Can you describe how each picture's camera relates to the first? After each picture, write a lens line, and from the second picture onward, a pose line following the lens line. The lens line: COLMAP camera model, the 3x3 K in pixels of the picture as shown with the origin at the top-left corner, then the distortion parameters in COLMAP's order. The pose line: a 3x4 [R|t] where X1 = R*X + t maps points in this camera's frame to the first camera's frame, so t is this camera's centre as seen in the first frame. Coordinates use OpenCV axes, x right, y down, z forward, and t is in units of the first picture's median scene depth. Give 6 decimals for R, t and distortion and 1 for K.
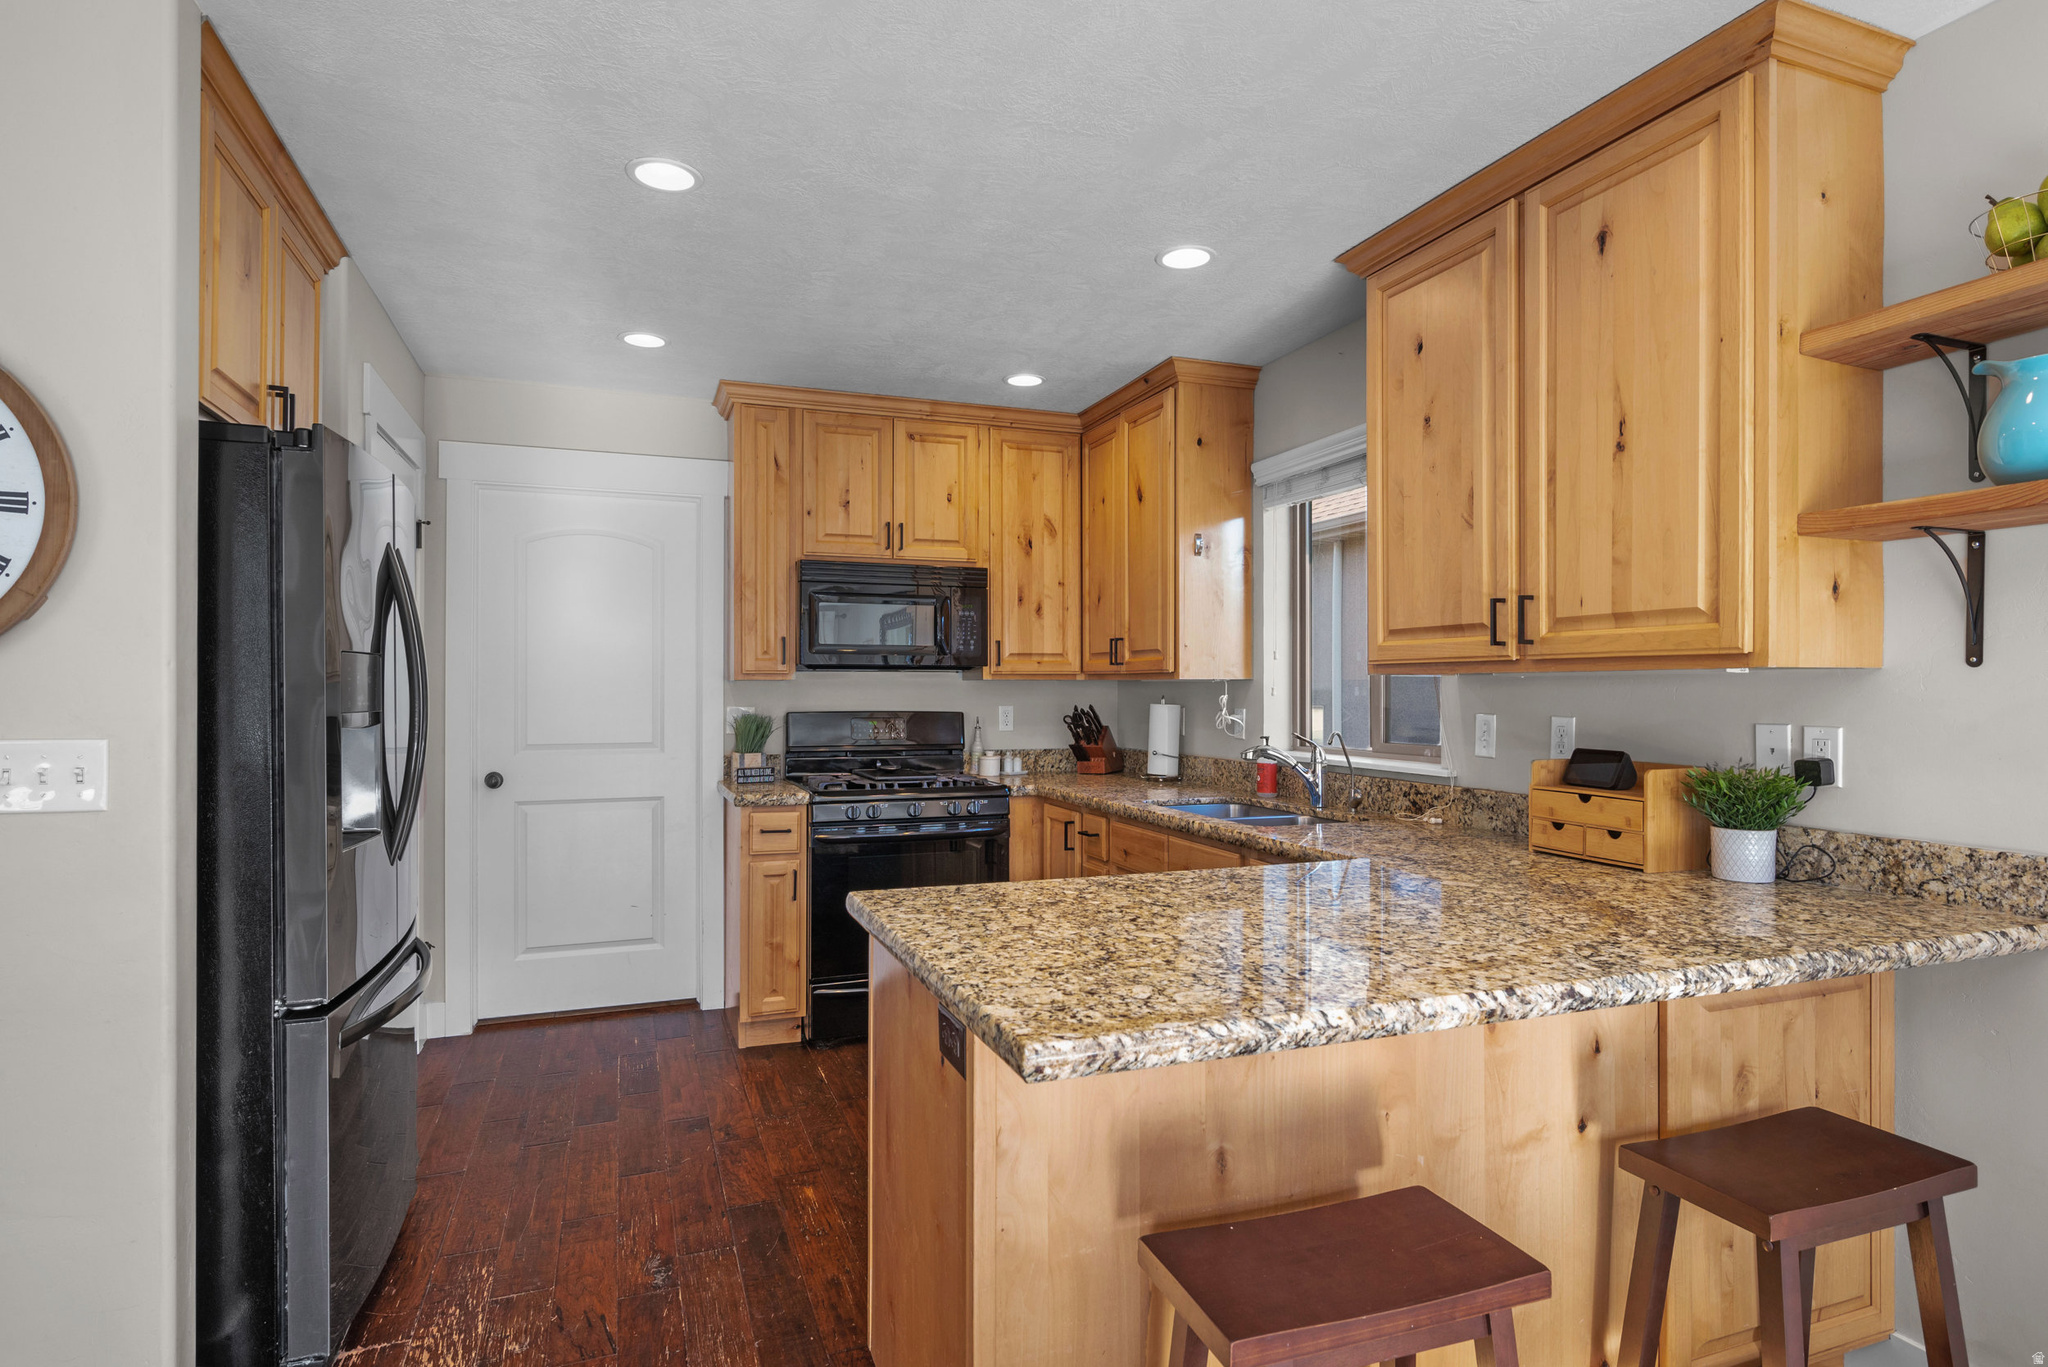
lens RADIAL K [[1114.1, 0, 1006.3], [0, 1114.1, 687.0], [0, 0, 1]] dist [0.002228, -0.000958]
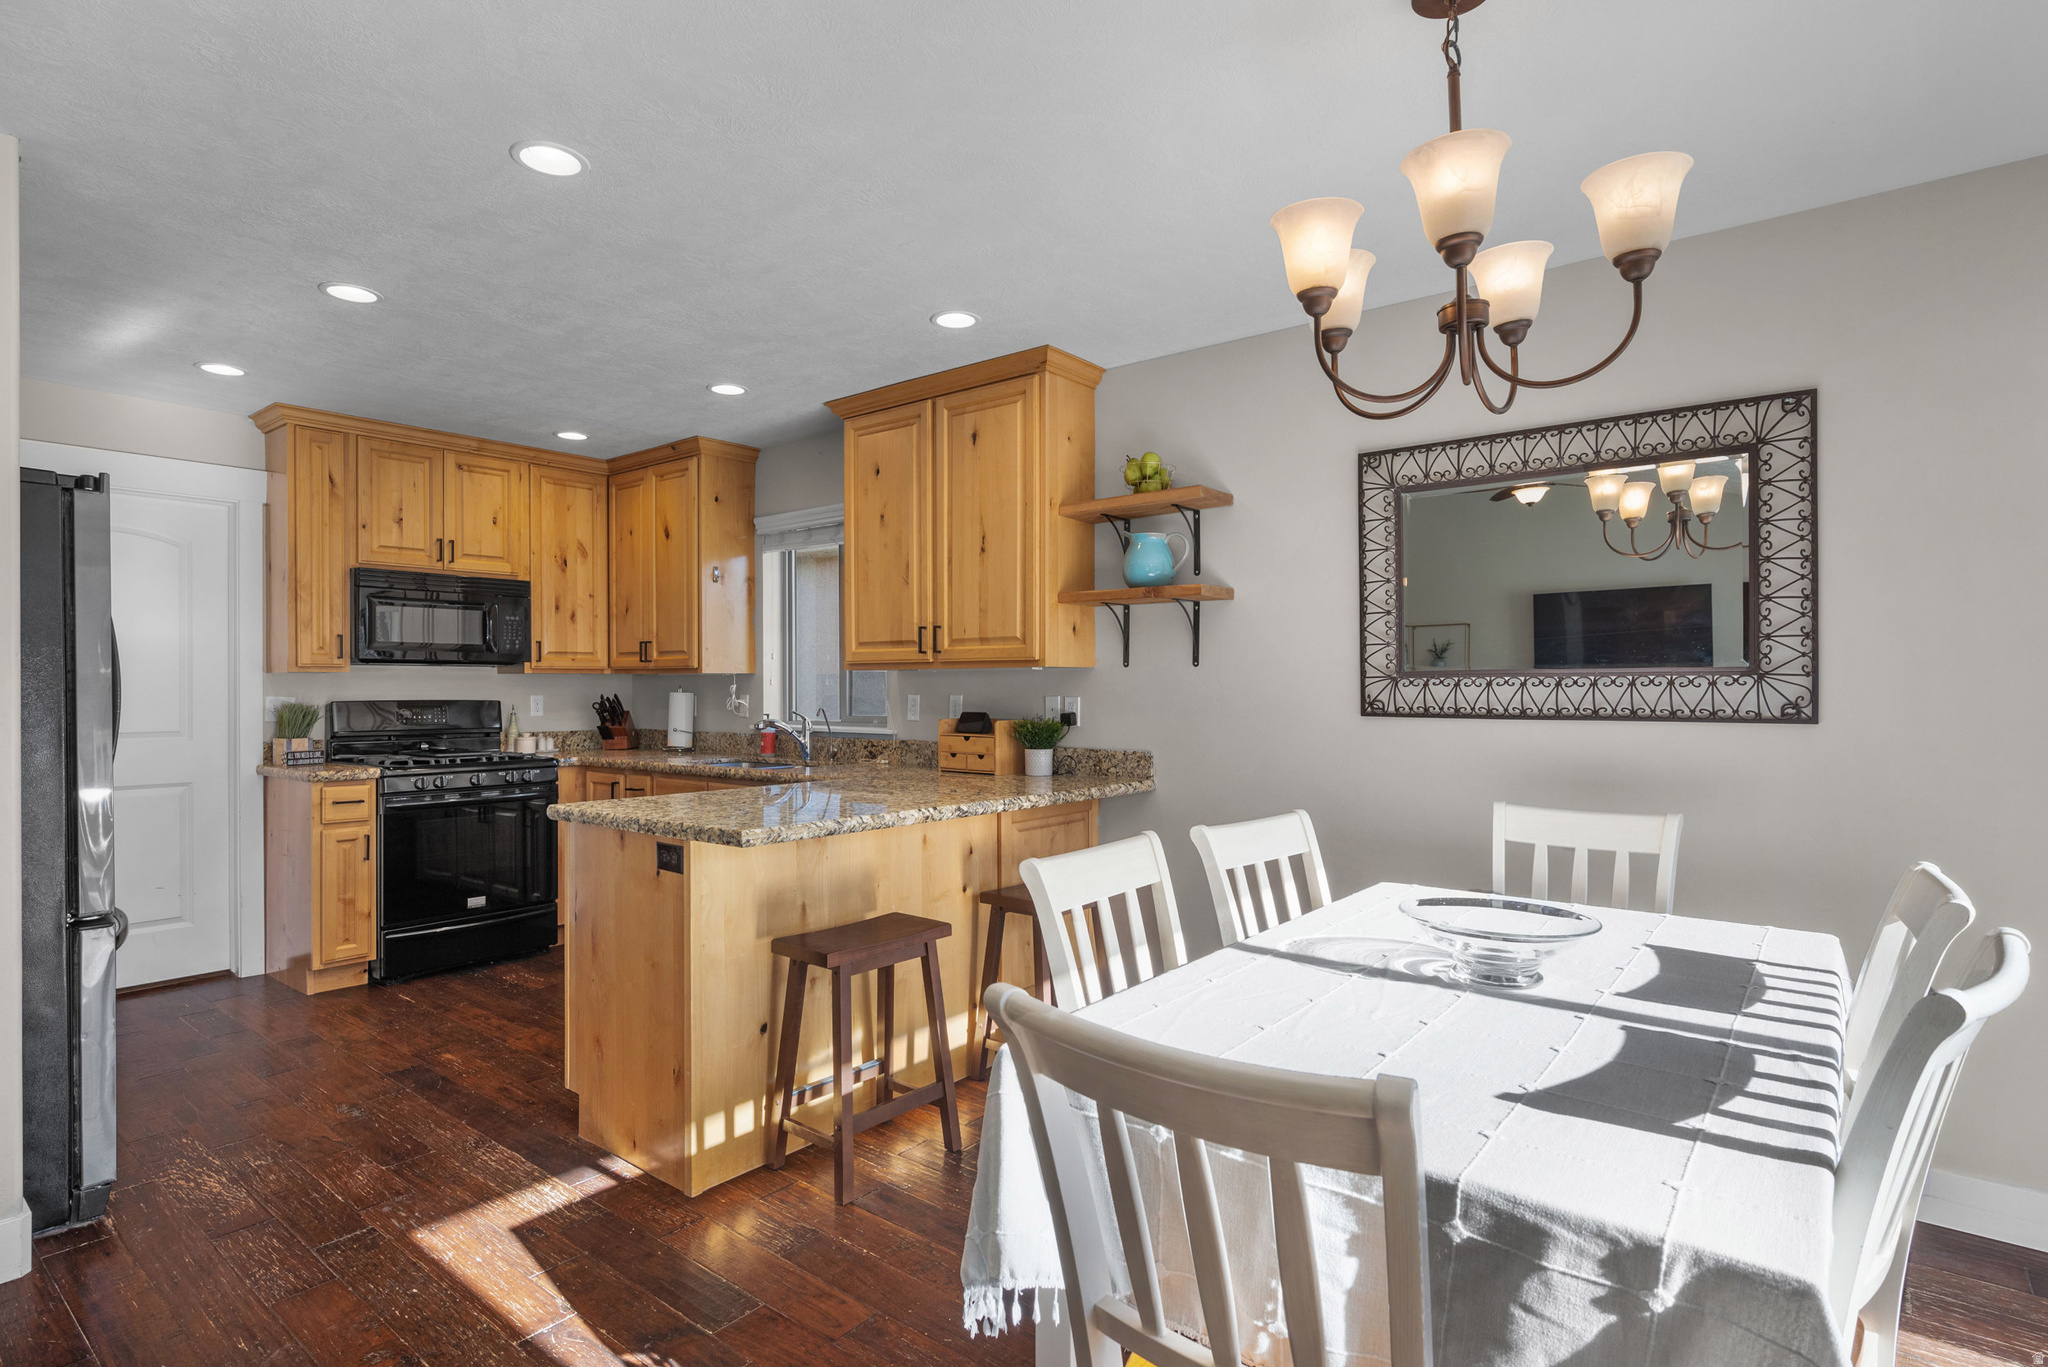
lens RADIAL K [[1114.1, 0, 1054.6], [0, 1114.1, 690.7], [0, 0, 1]] dist [0.002228, -0.000958]
pose [[0.852055, -0.003798, 0.523438, -0.192277], [0.001232, 0.999985, 0.005250, 0.007909], [-0.523451, -0.003828, 0.852047, -0.386332]]
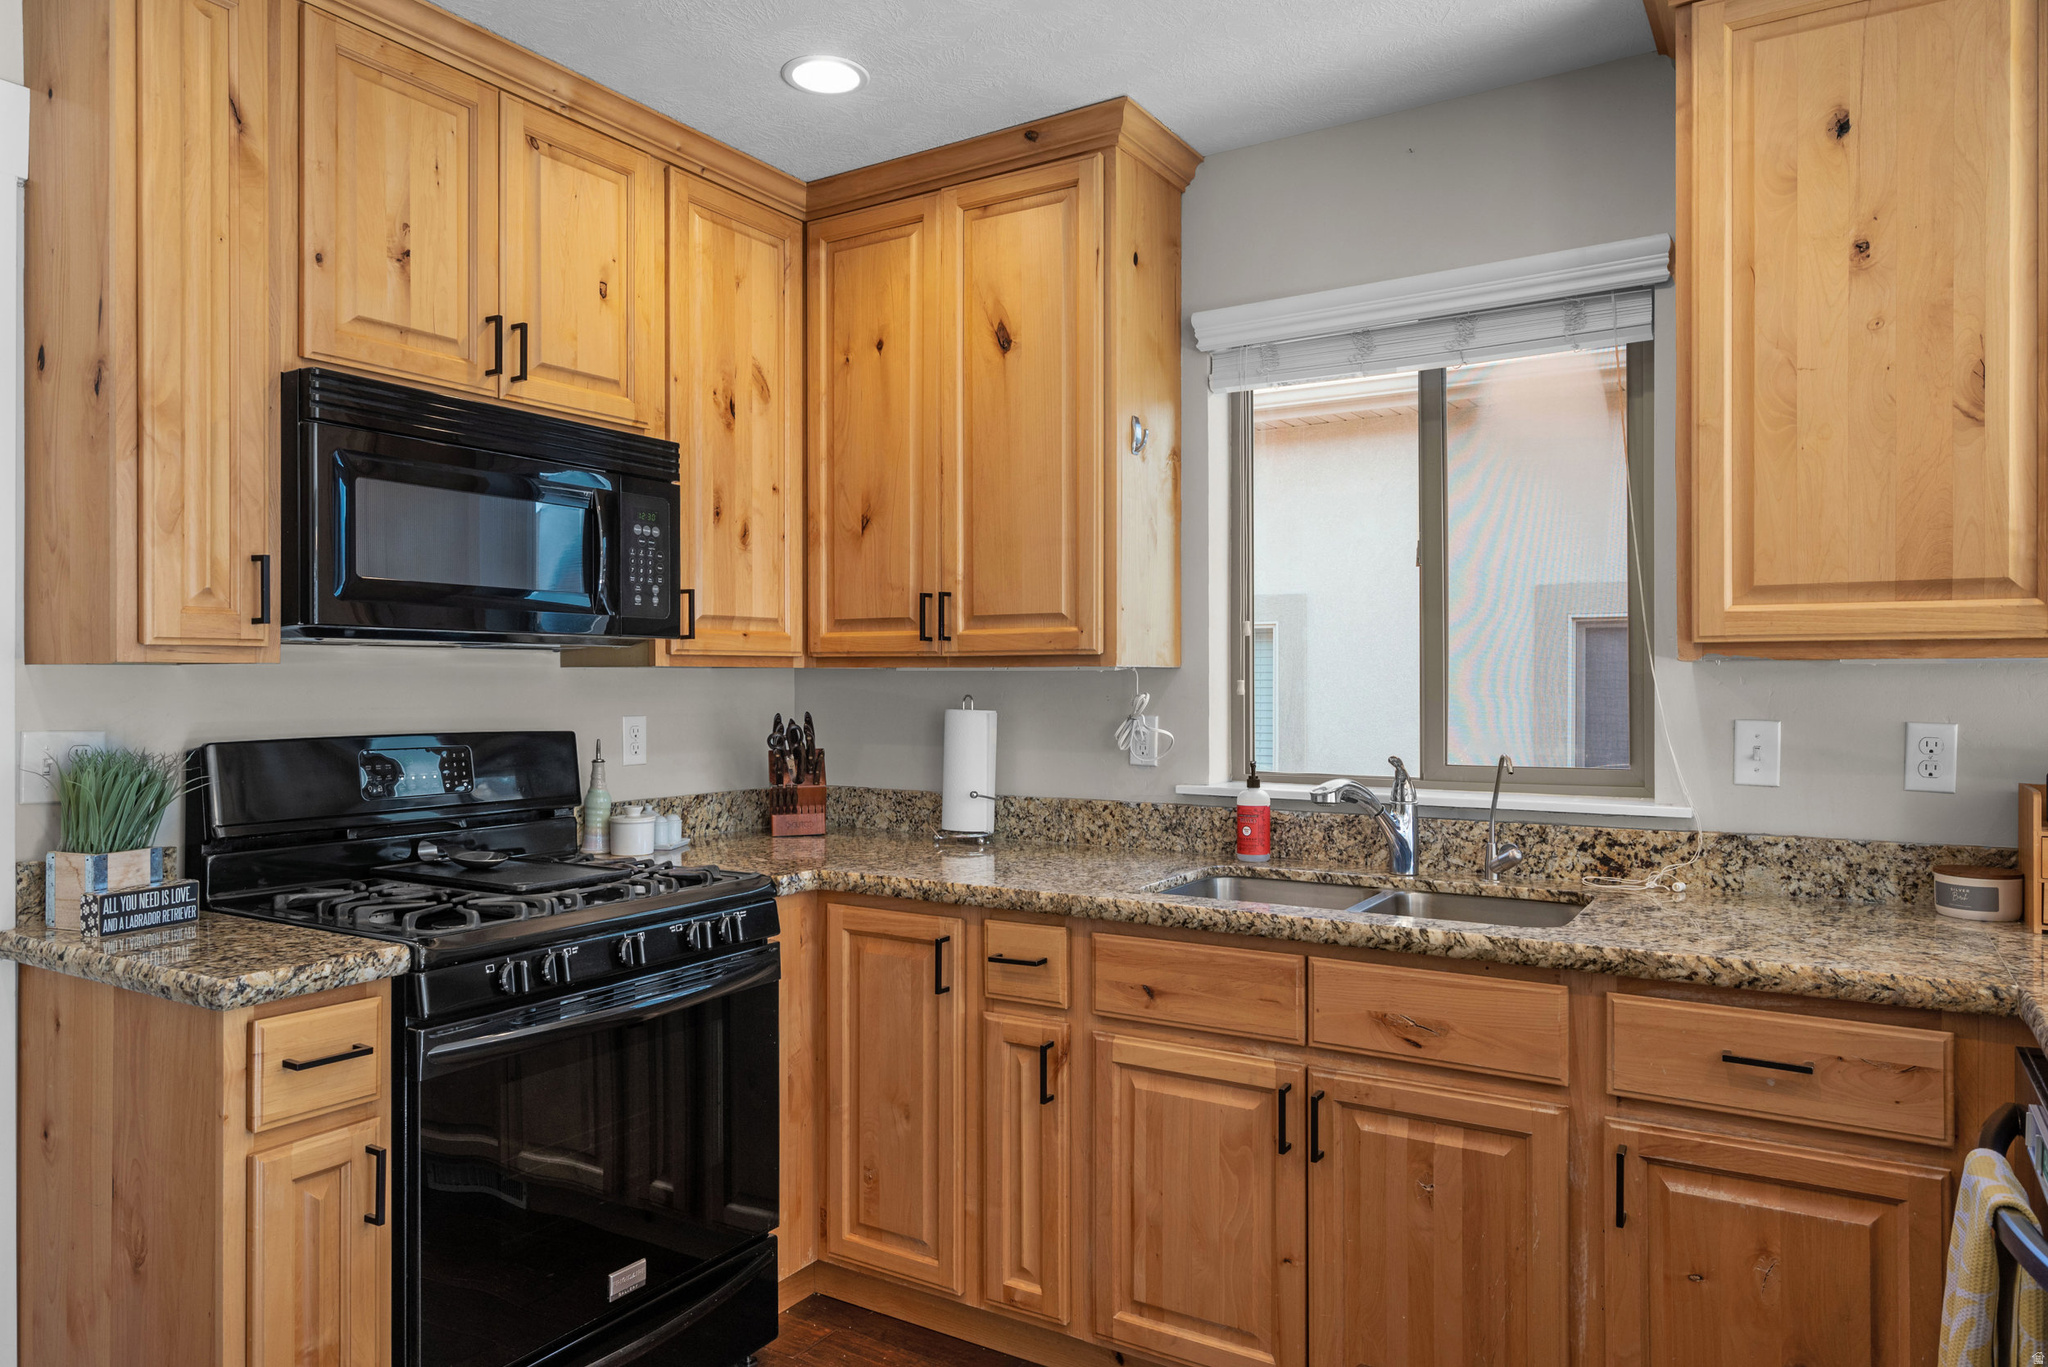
lens RADIAL K [[1318.9, 0, 1017.1], [0, 1318.9, 681.3], [0, 0, 1]] dist [-0.004729, 0.000308]
pose [[0.780617, -0.001593, 0.625008, -0.311492], [0.000610, 0.999998, 0.001787, -0.000776], [-0.625010, -0.001013, 0.780616, 0.511263]]
